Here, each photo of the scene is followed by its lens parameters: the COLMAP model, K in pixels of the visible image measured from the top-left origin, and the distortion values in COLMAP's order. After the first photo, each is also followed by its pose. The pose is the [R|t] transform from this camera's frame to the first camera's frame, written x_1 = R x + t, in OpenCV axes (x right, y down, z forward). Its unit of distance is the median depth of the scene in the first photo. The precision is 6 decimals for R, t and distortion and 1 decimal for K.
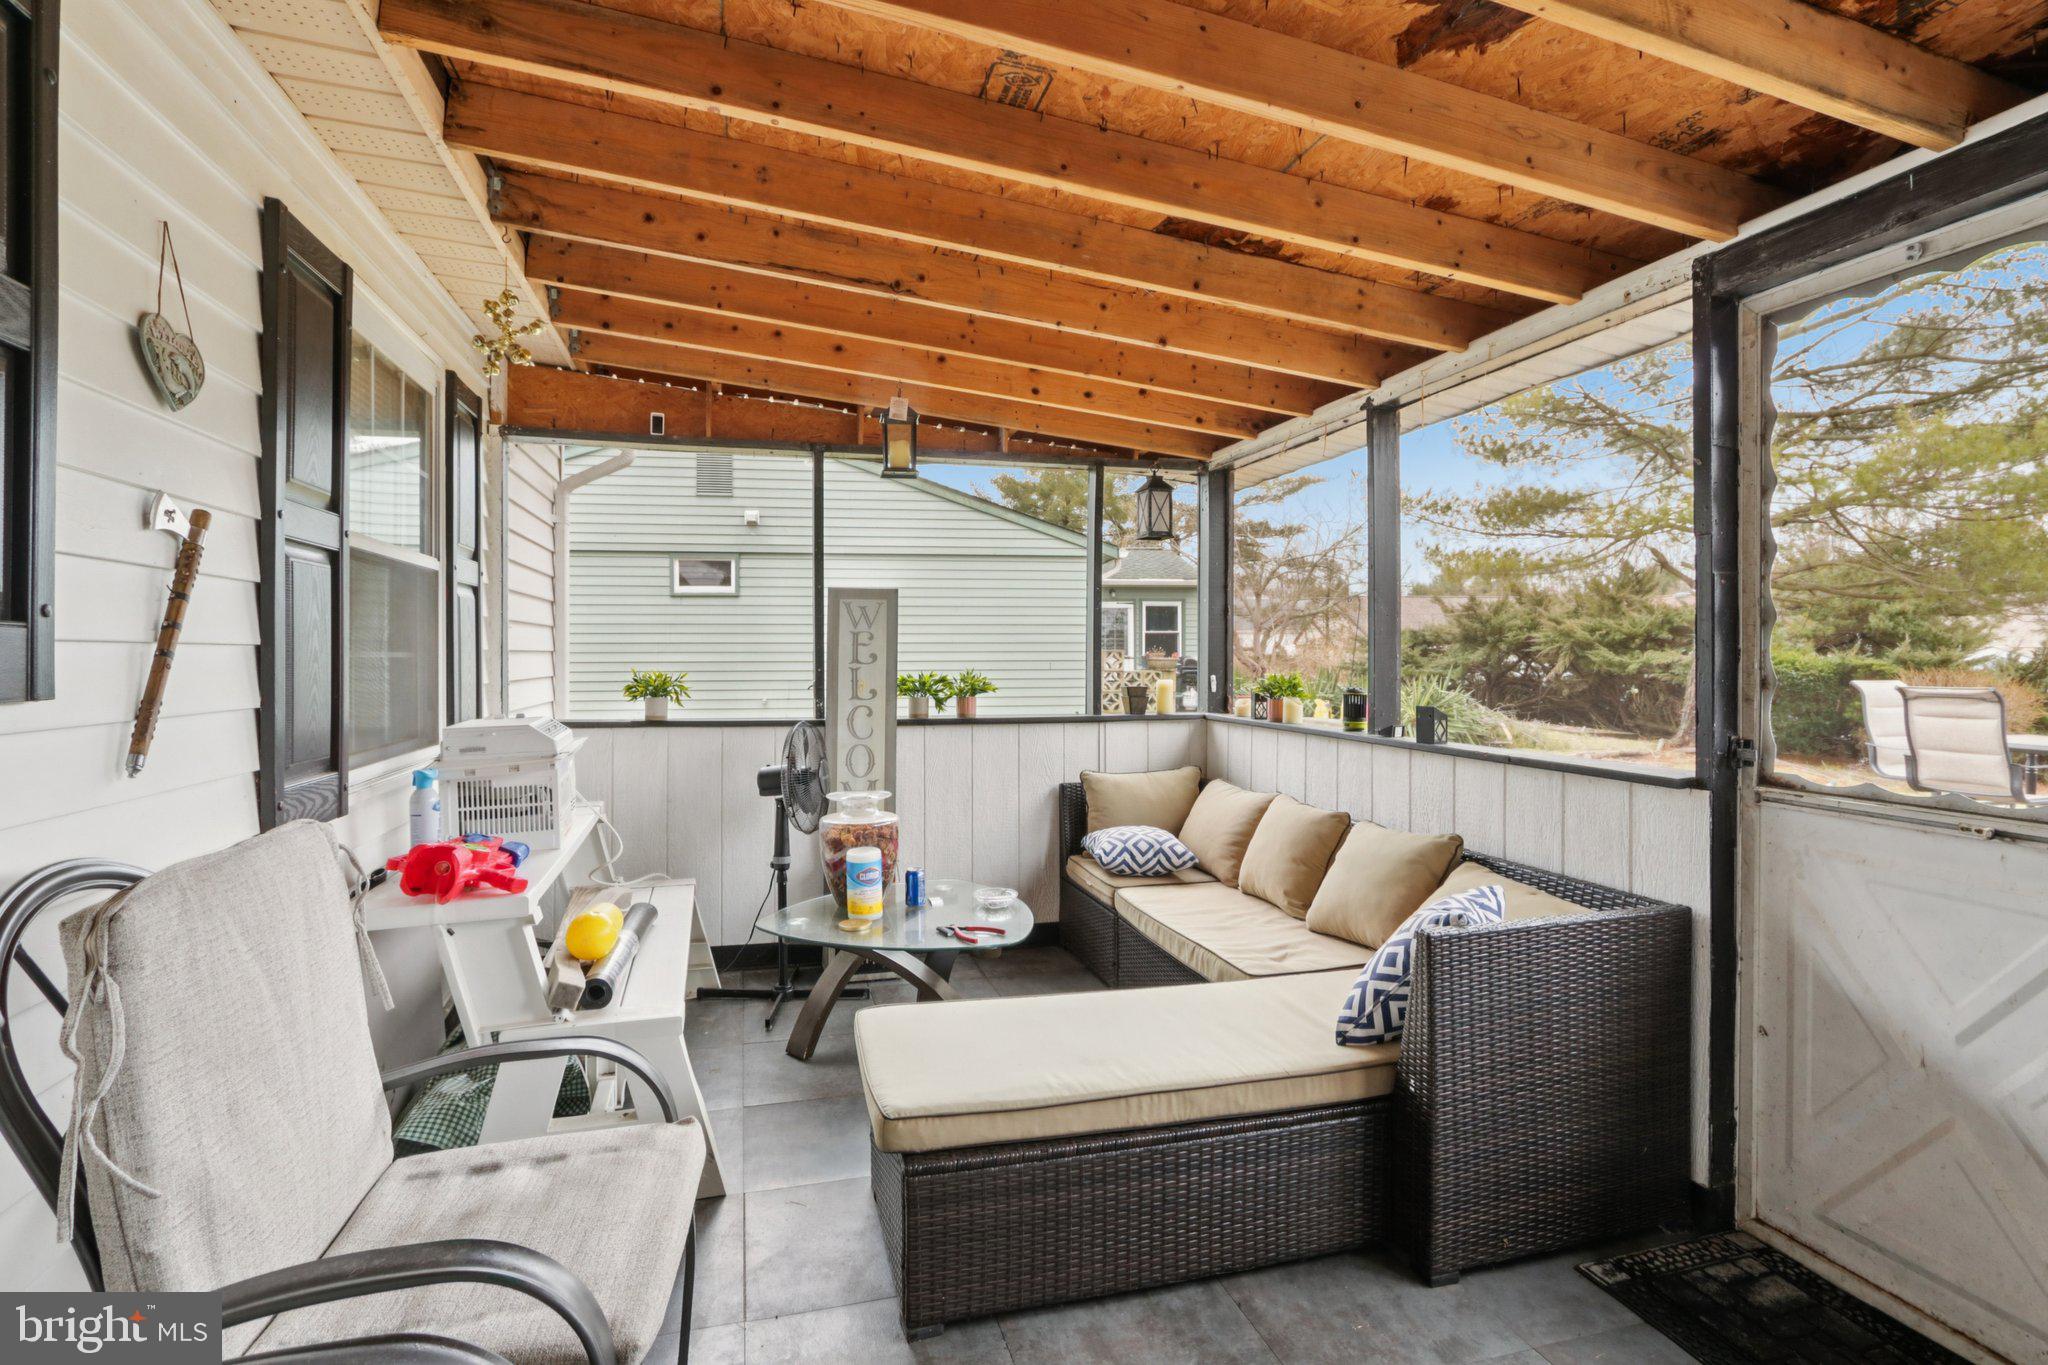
lens RADIAL K [[958.3, 0, 1019.4], [0, 958.3, 663.1], [0, 0, 1]] dist [-0.019395, 0.004644]
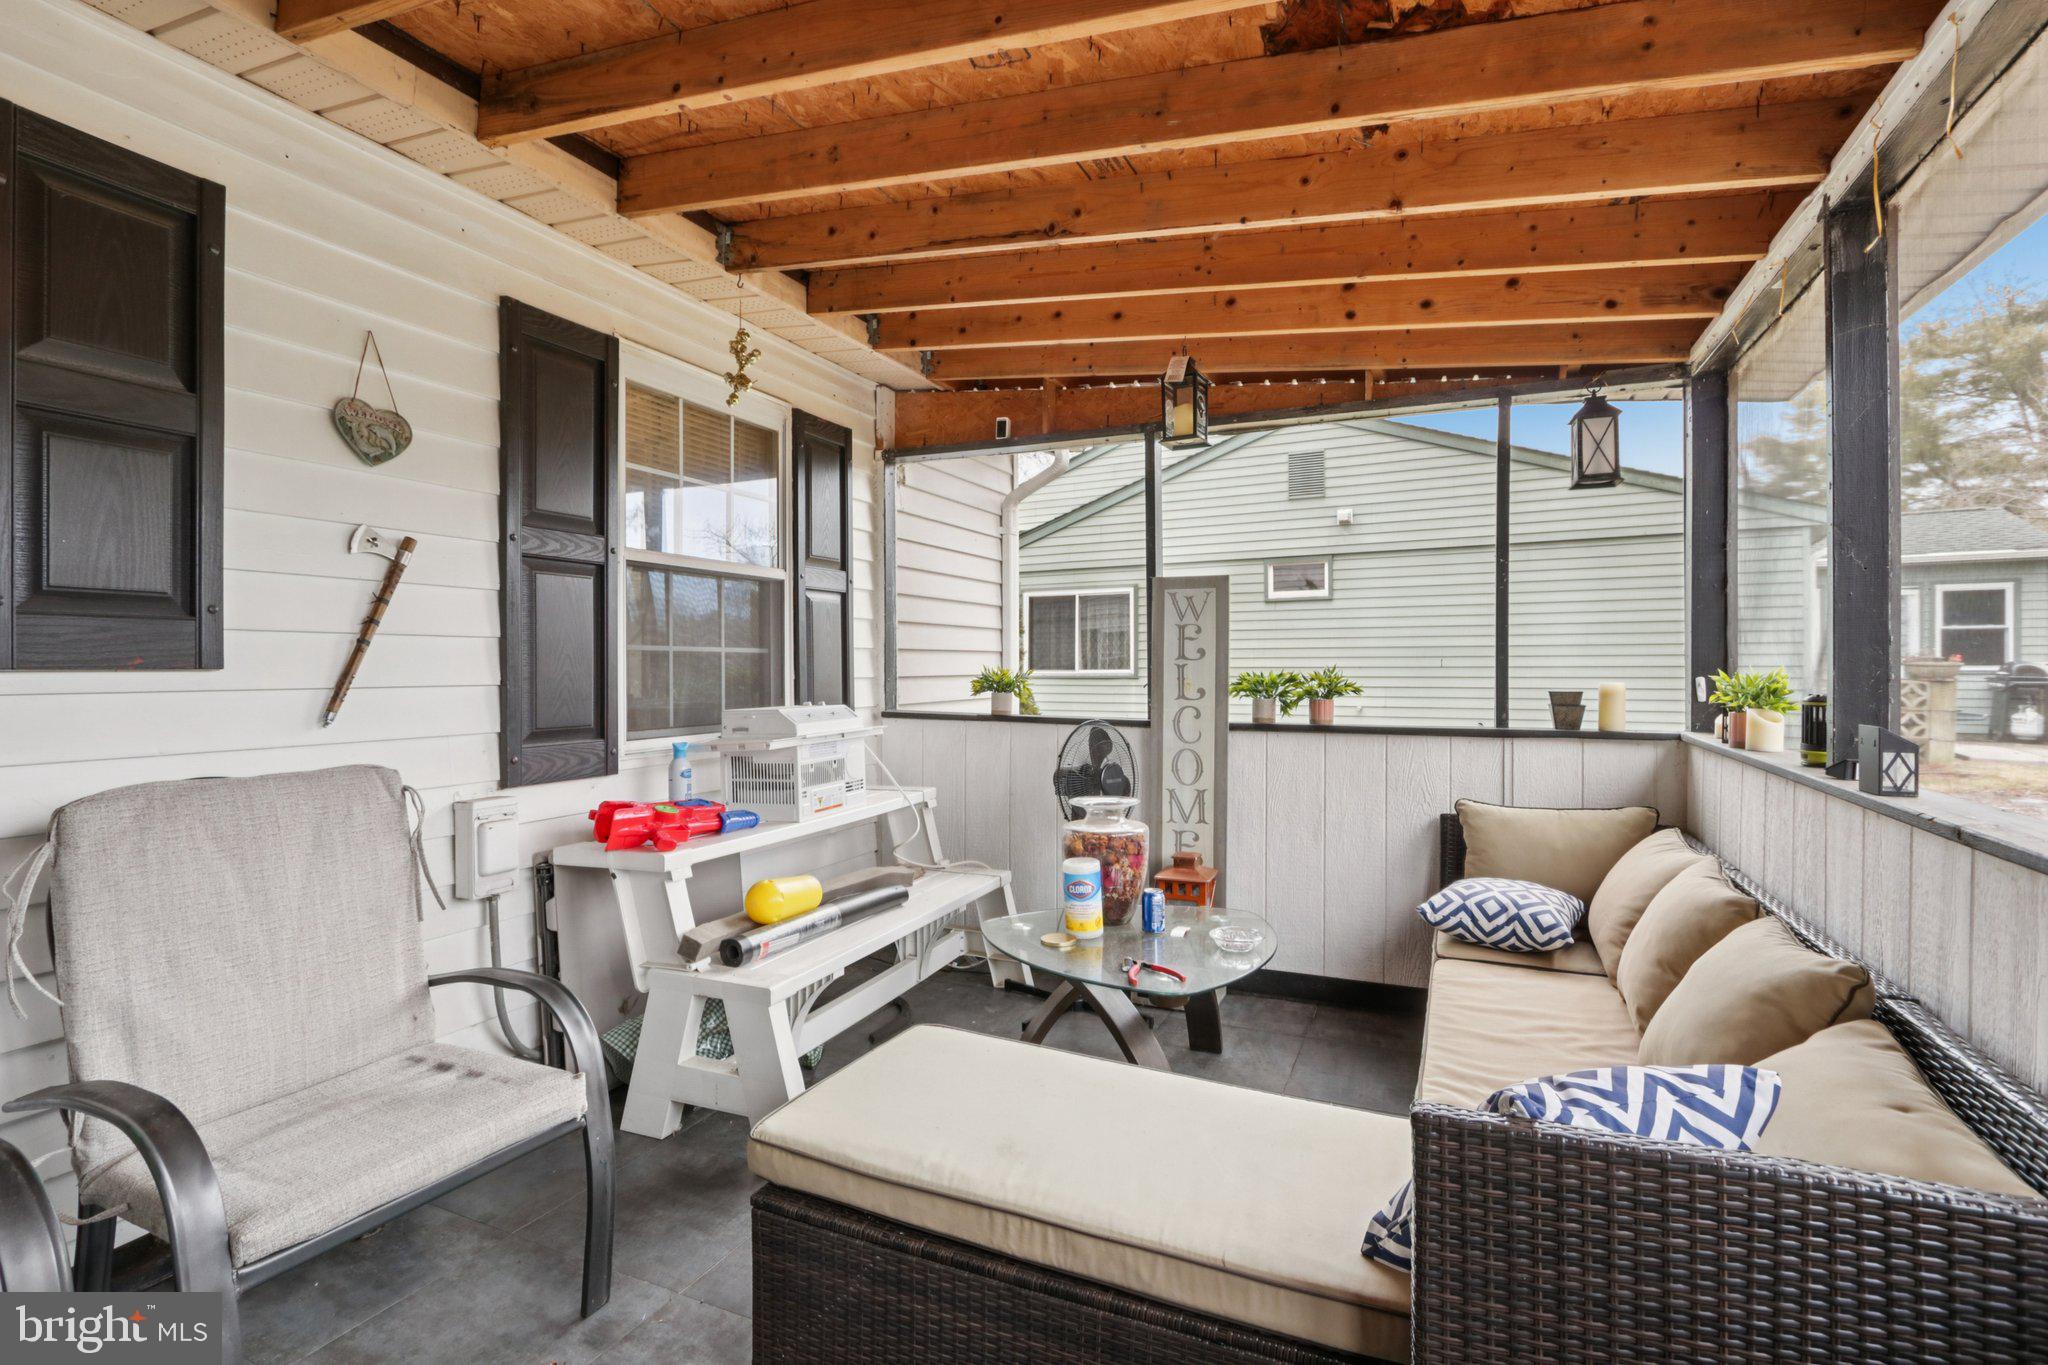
lens RADIAL K [[958.3, 0, 1026.9], [0, 958.3, 679.2], [0, 0, 1]] dist [-0.019395, 0.004644]
pose [[0.780735, 0.009152, -0.624795, 0.291285], [-0.003834, 0.999944, 0.009857, 0.010963], [0.624850, -0.005300, 0.780727, 0.203291]]
